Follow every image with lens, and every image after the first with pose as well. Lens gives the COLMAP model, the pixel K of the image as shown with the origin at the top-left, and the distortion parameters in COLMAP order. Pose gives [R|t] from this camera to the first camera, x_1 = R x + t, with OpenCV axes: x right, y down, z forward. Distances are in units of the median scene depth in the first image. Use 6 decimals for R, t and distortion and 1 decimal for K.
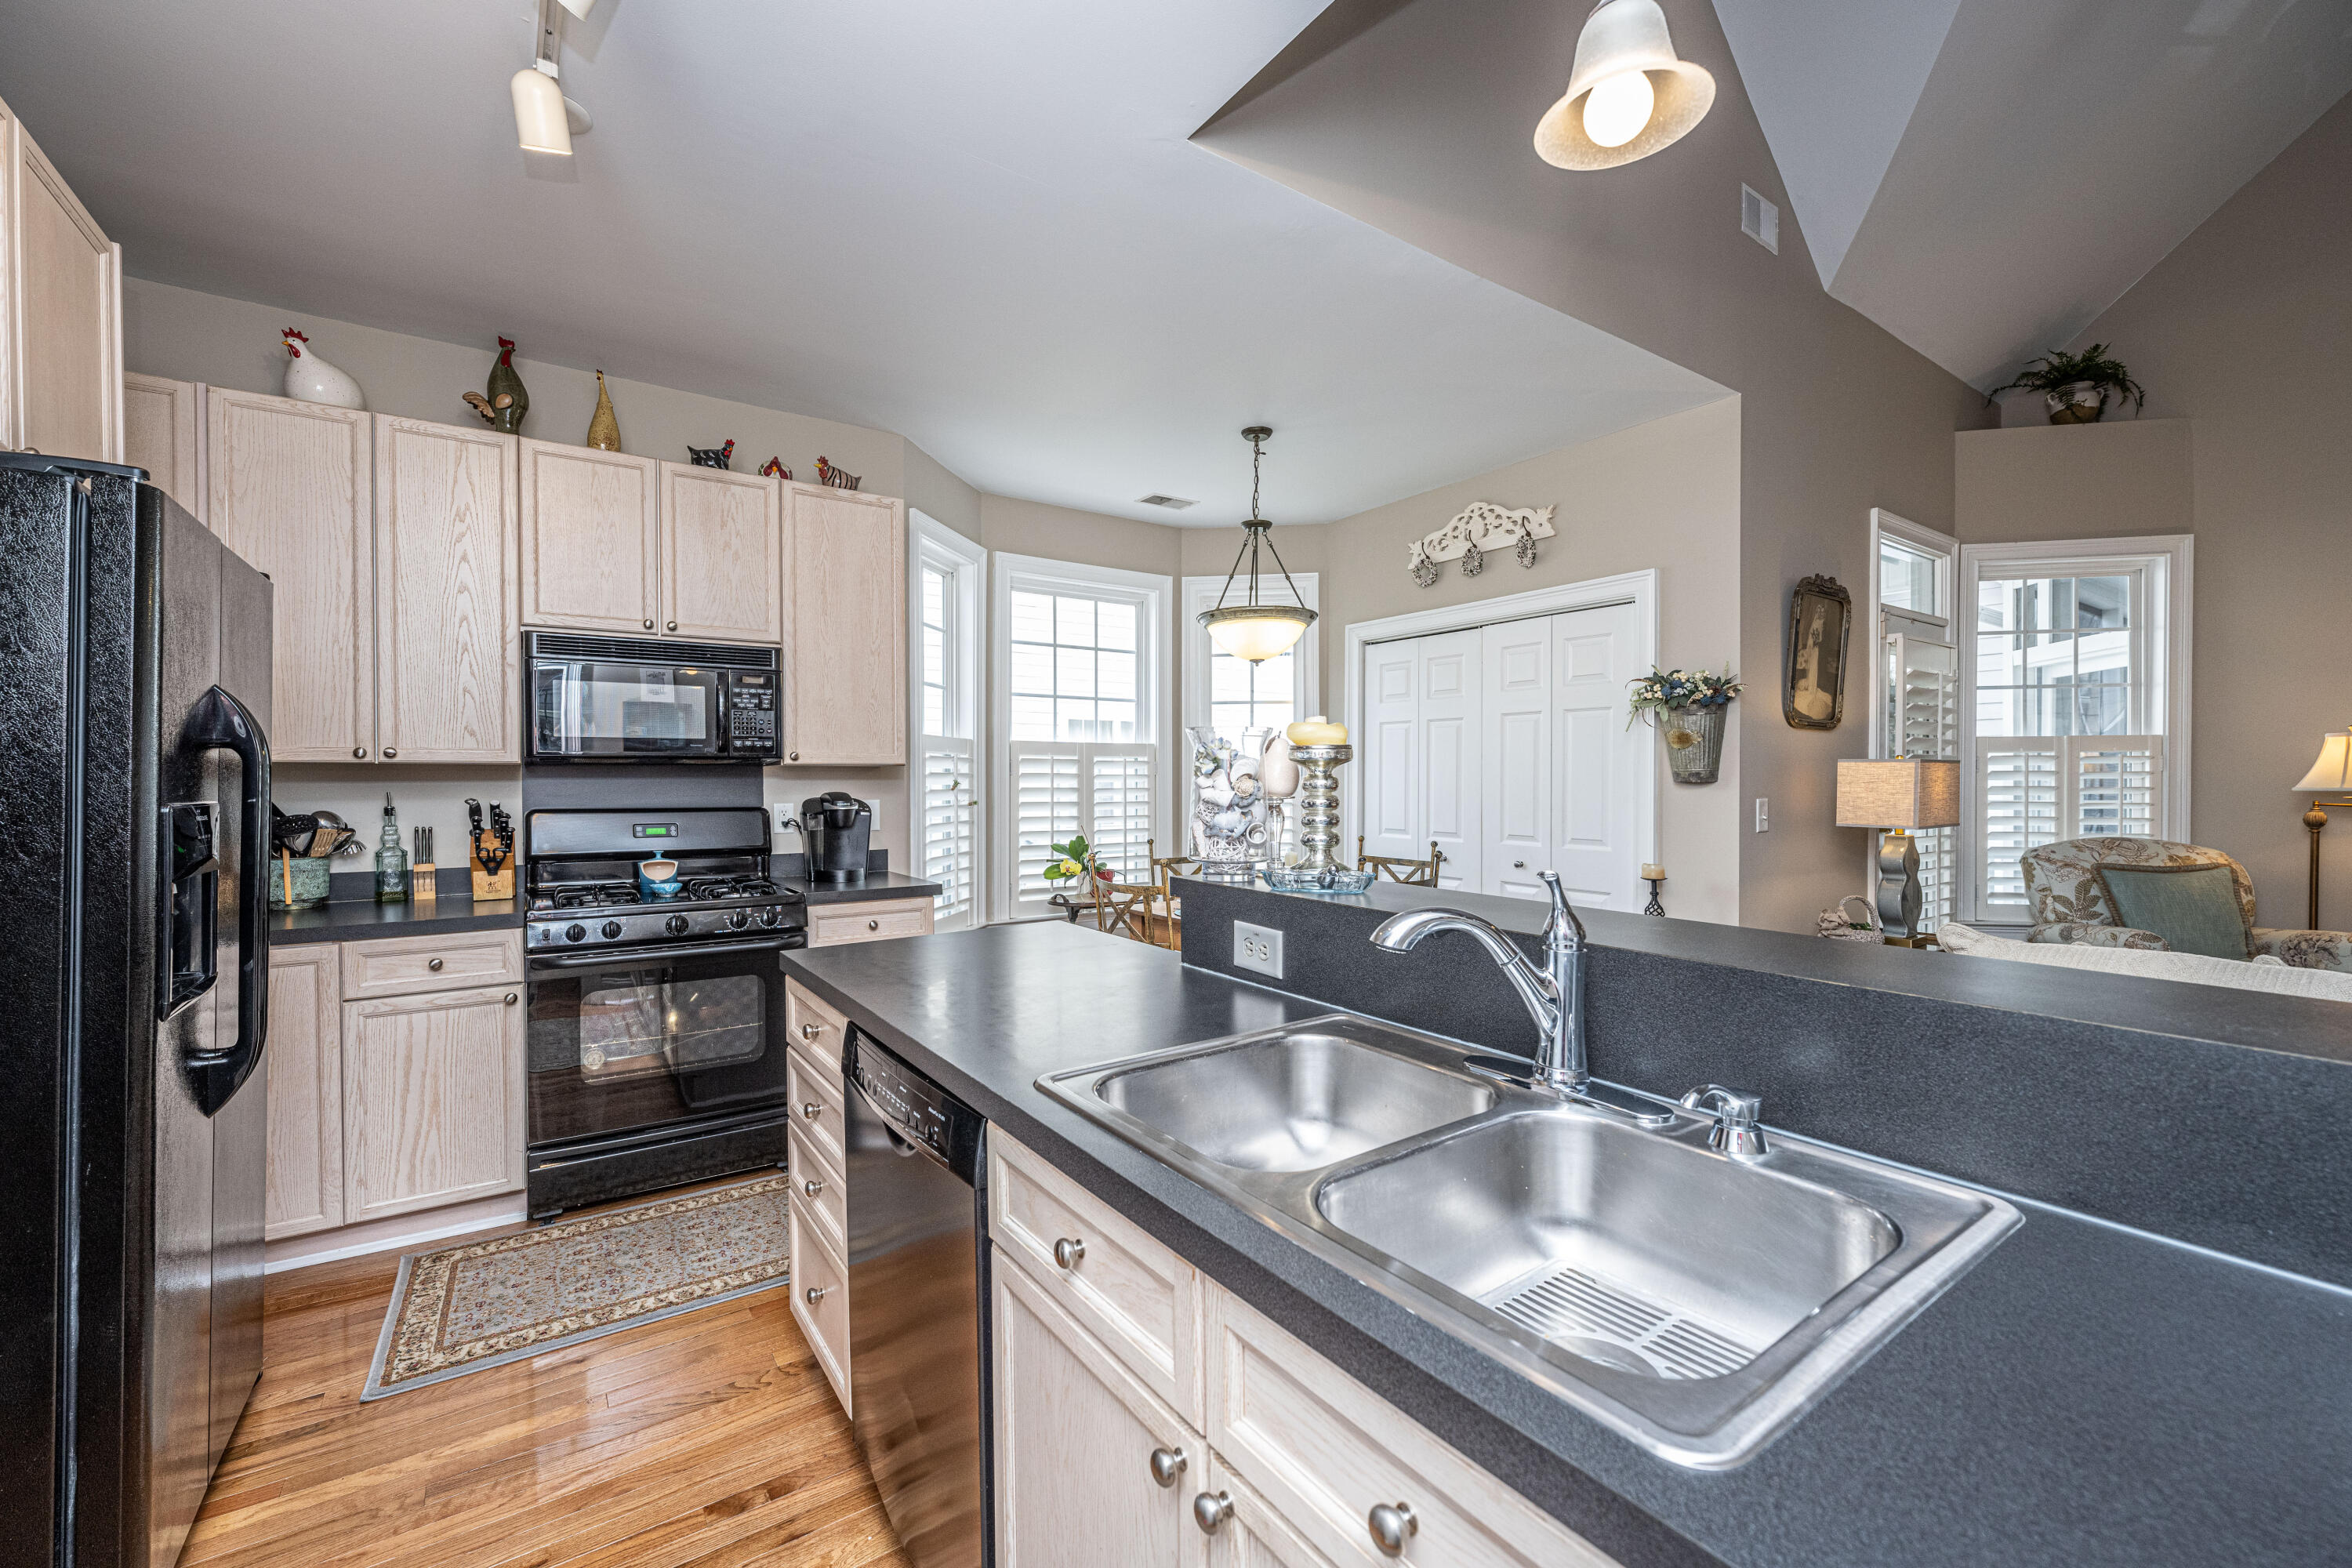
lens RADIAL K [[954.6, 0, 1158.8], [0, 954.6, 784.8], [0, 0, 1]] dist [-0.002275, 0.000740]
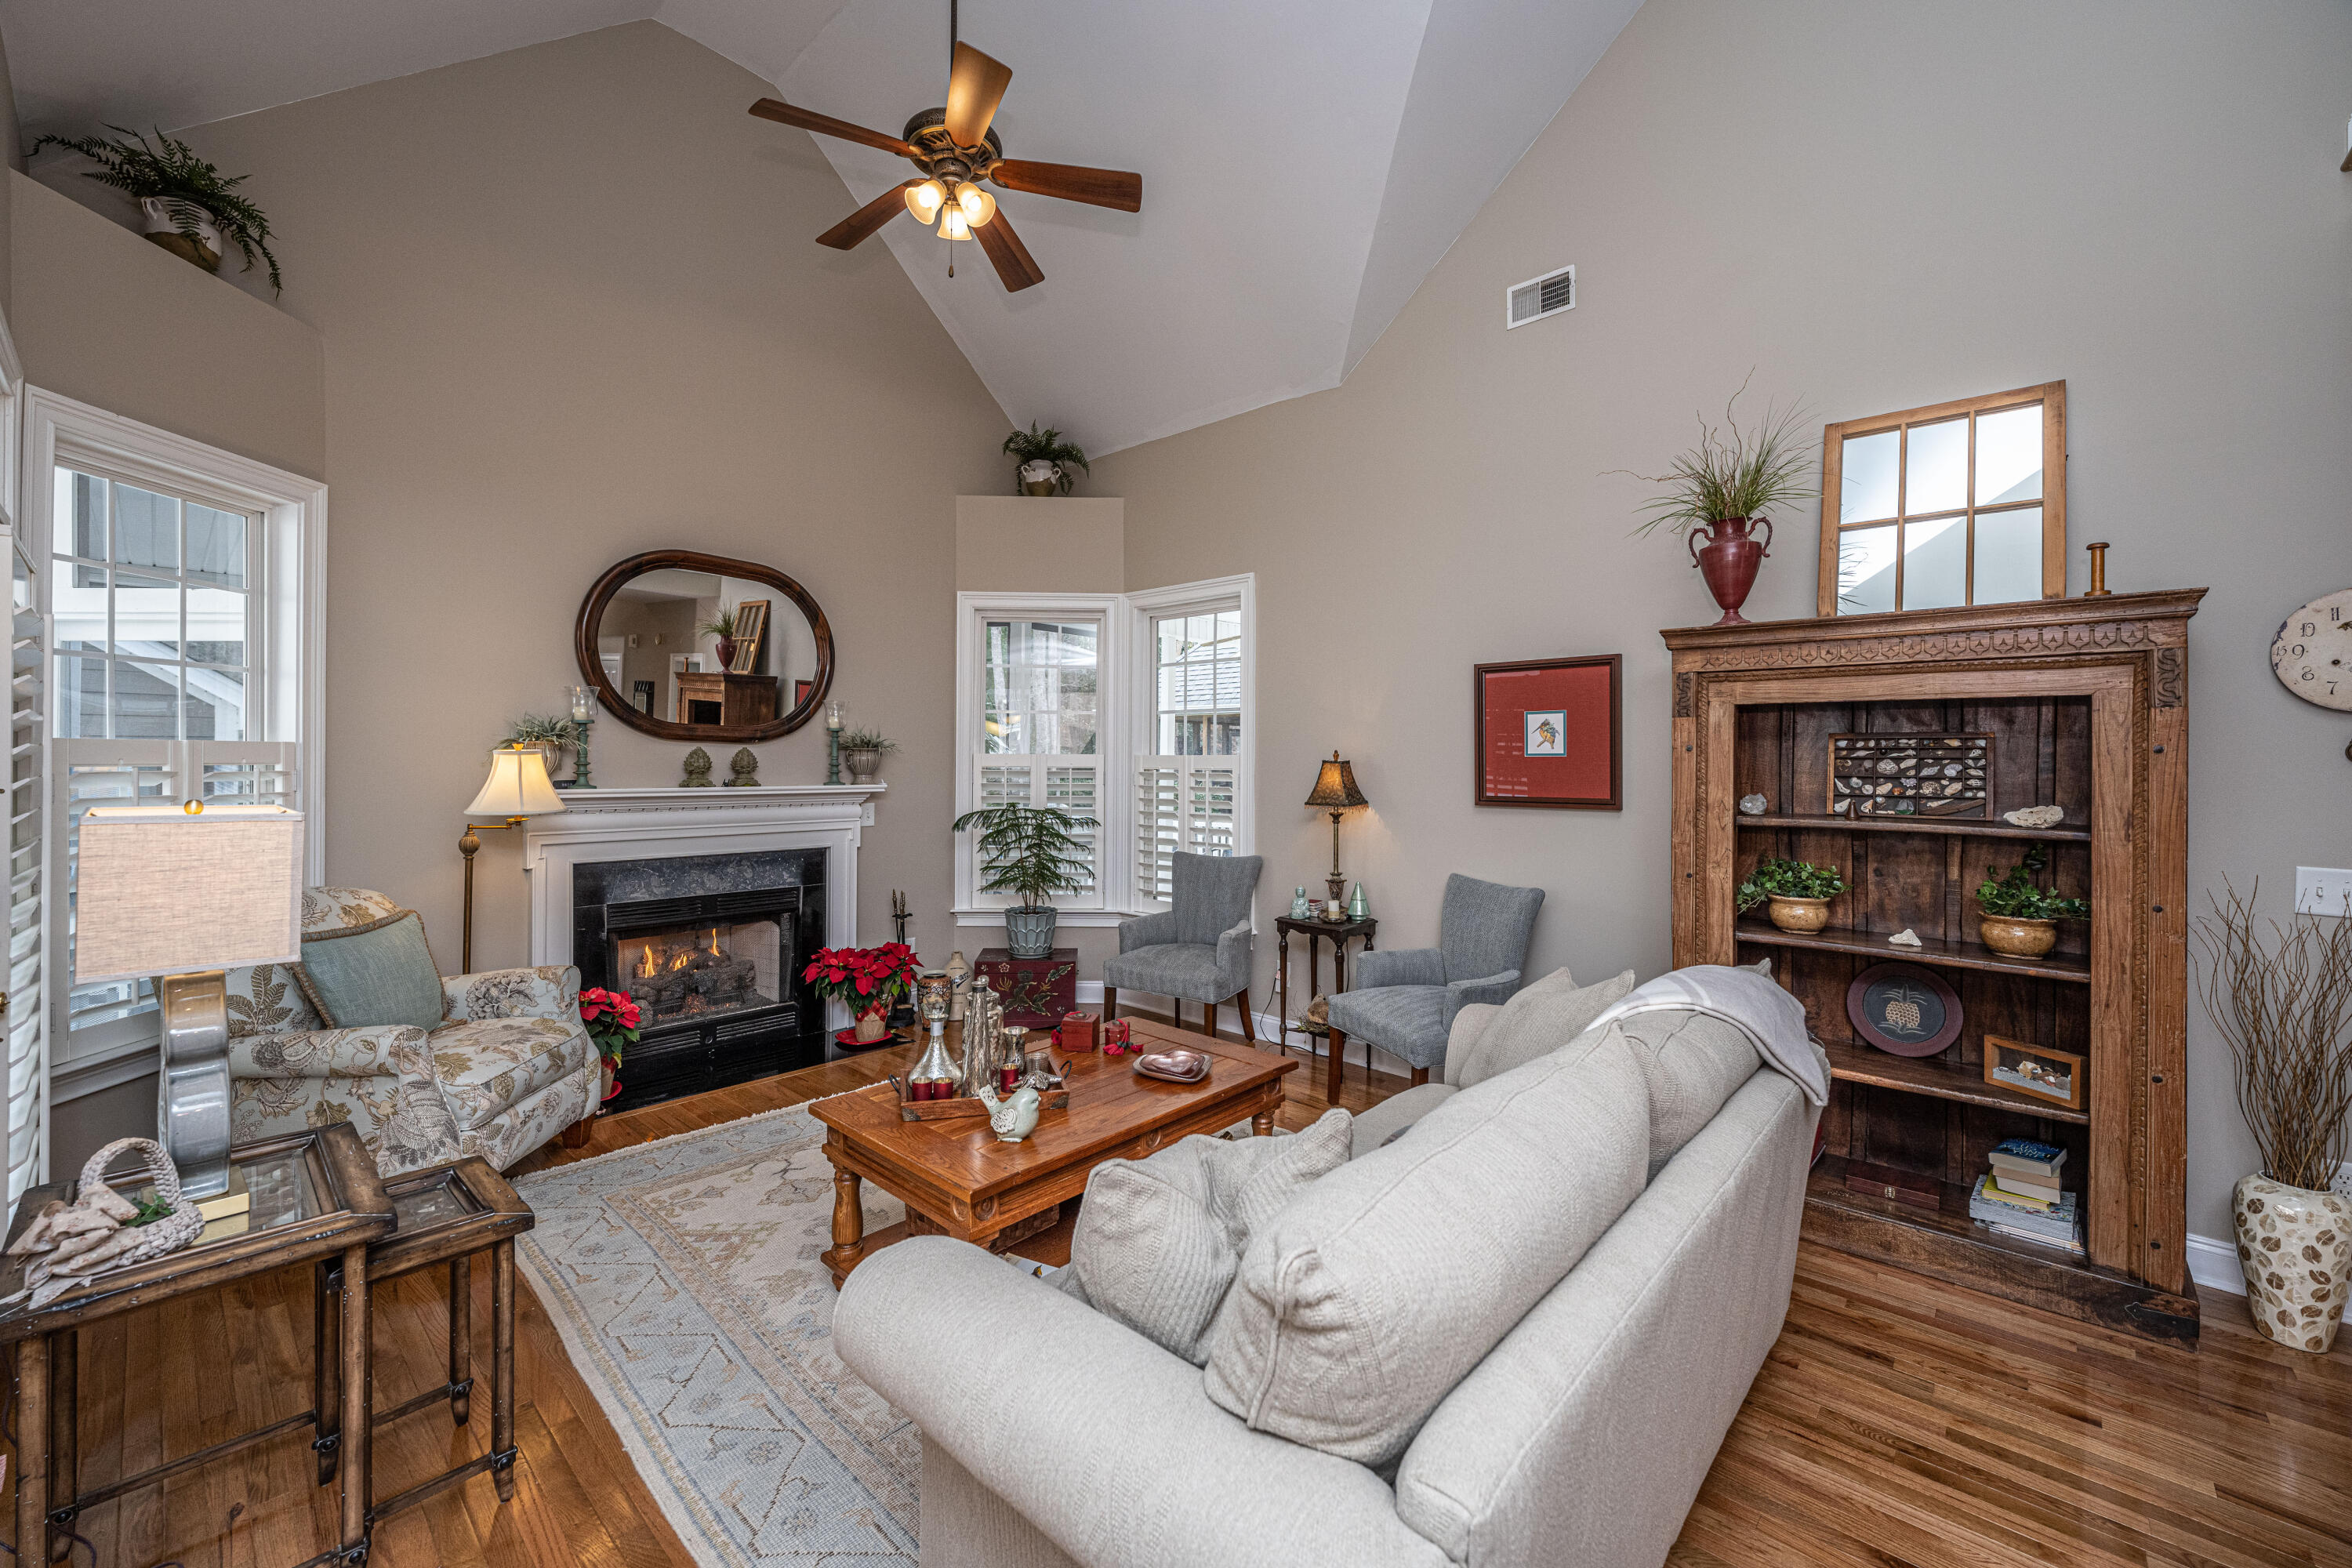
lens RADIAL K [[954.6, 0, 1167.0], [0, 954.6, 760.9], [0, 0, 1]] dist [-0.002275, 0.000740]
pose [[-0.228670, -0.004820, 0.973492, 0.182599], [-0.001215, 0.999988, 0.004666, -0.045537], [-0.973503, -0.000116, -0.228674, 0.545559]]
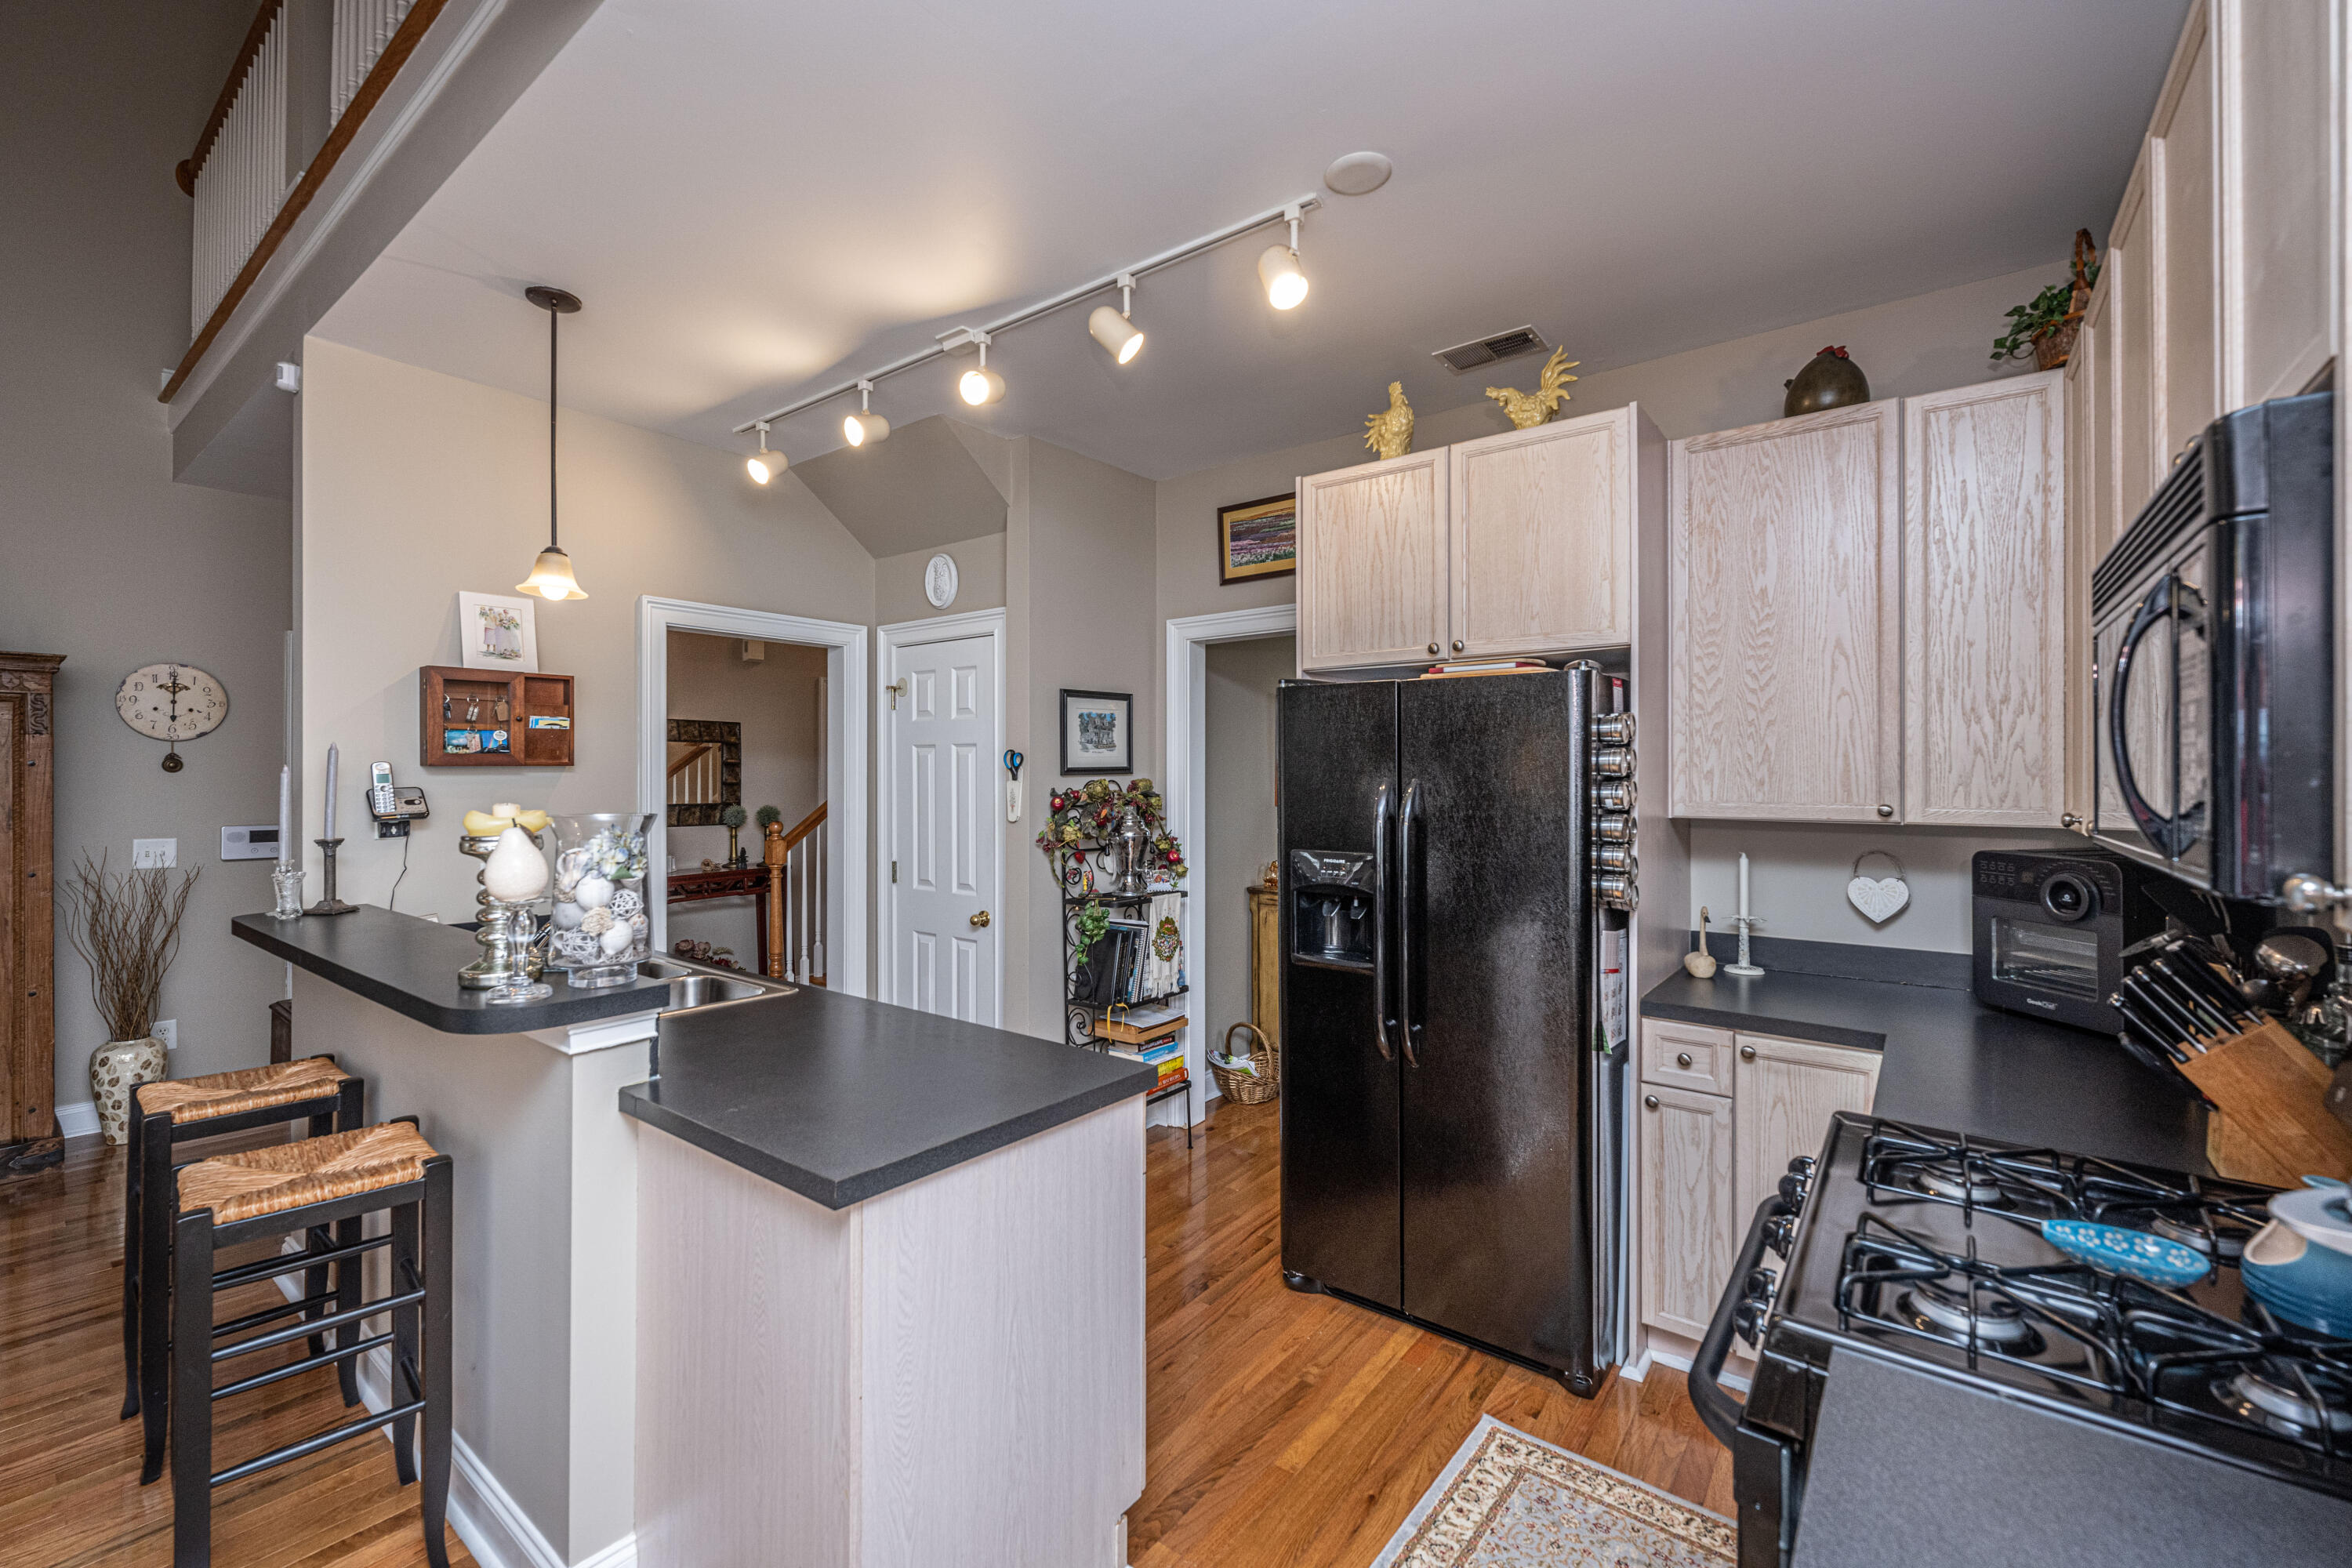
lens RADIAL K [[954.6, 0, 1187.5], [0, 954.6, 776.2], [0, 0, 1]] dist [-0.002275, 0.000740]
pose [[-0.945044, -0.003537, -0.326924, -0.067495], [-0.004935, 0.999982, 0.003449, -0.046723], [0.326906, 0.004873, -0.945044, 0.934331]]
